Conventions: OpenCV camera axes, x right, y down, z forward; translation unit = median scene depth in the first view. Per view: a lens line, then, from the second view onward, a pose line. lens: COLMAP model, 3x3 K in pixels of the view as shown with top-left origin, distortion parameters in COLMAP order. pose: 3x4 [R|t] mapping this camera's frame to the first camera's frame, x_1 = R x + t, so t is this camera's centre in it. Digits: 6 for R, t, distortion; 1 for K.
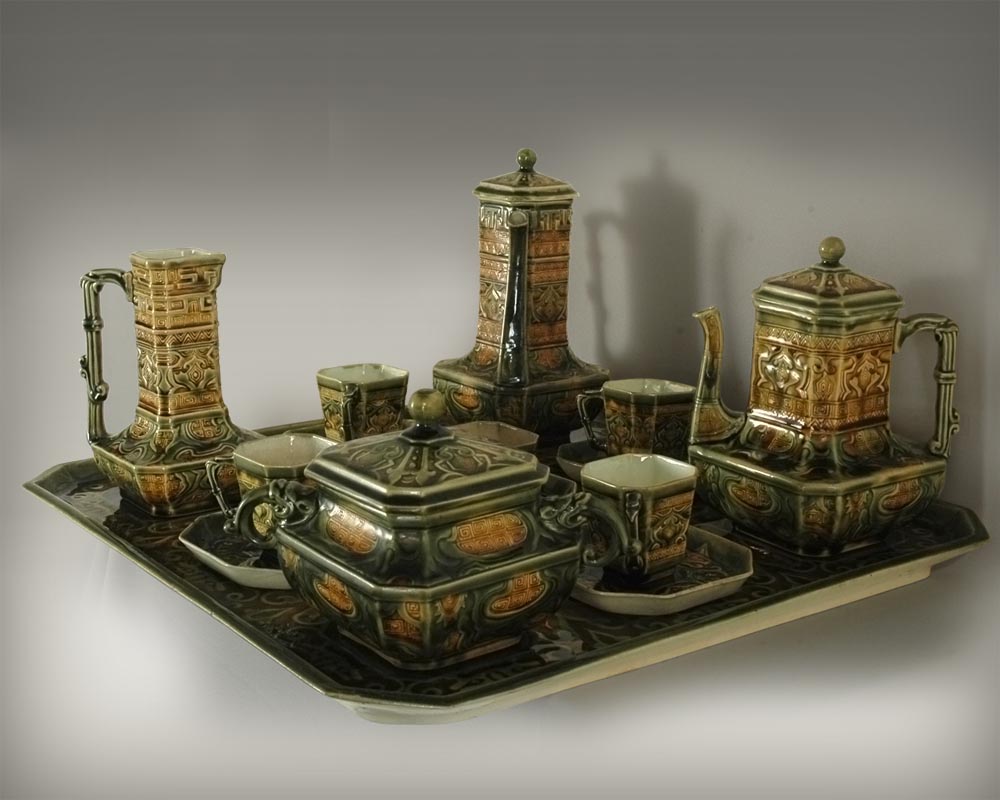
lens RADIAL K [[1531.0, 0, 459.3], [0, 1531.0, 400.2], [0, 0, 1]] dist [-0.016697, -0.002491]
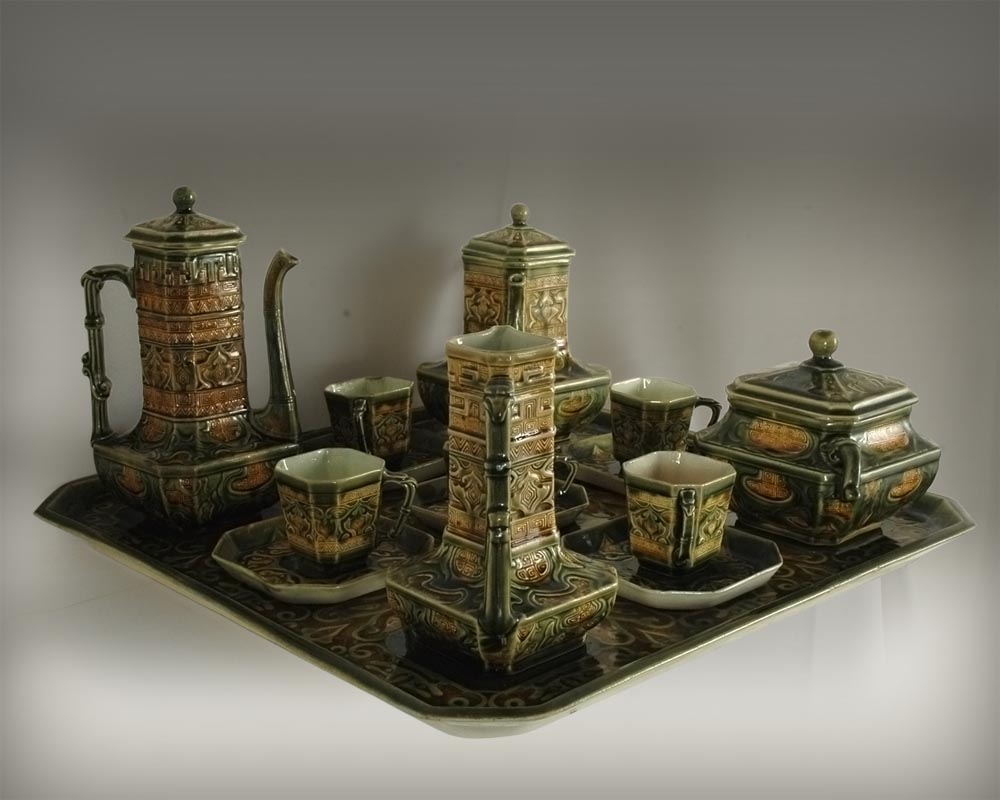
lens RADIAL K [[1428.4, 0, 500.0], [0, 1428.4, 400.0], [0, 0, 1]] dist [-0.016632, -0.013924]
pose [[-0.148274, -0.247275, 0.957533, -0.963860], [0.224923, 0.934429, 0.276138, -0.290677], [-0.963029, 0.256316, -0.082934, 1.157093]]
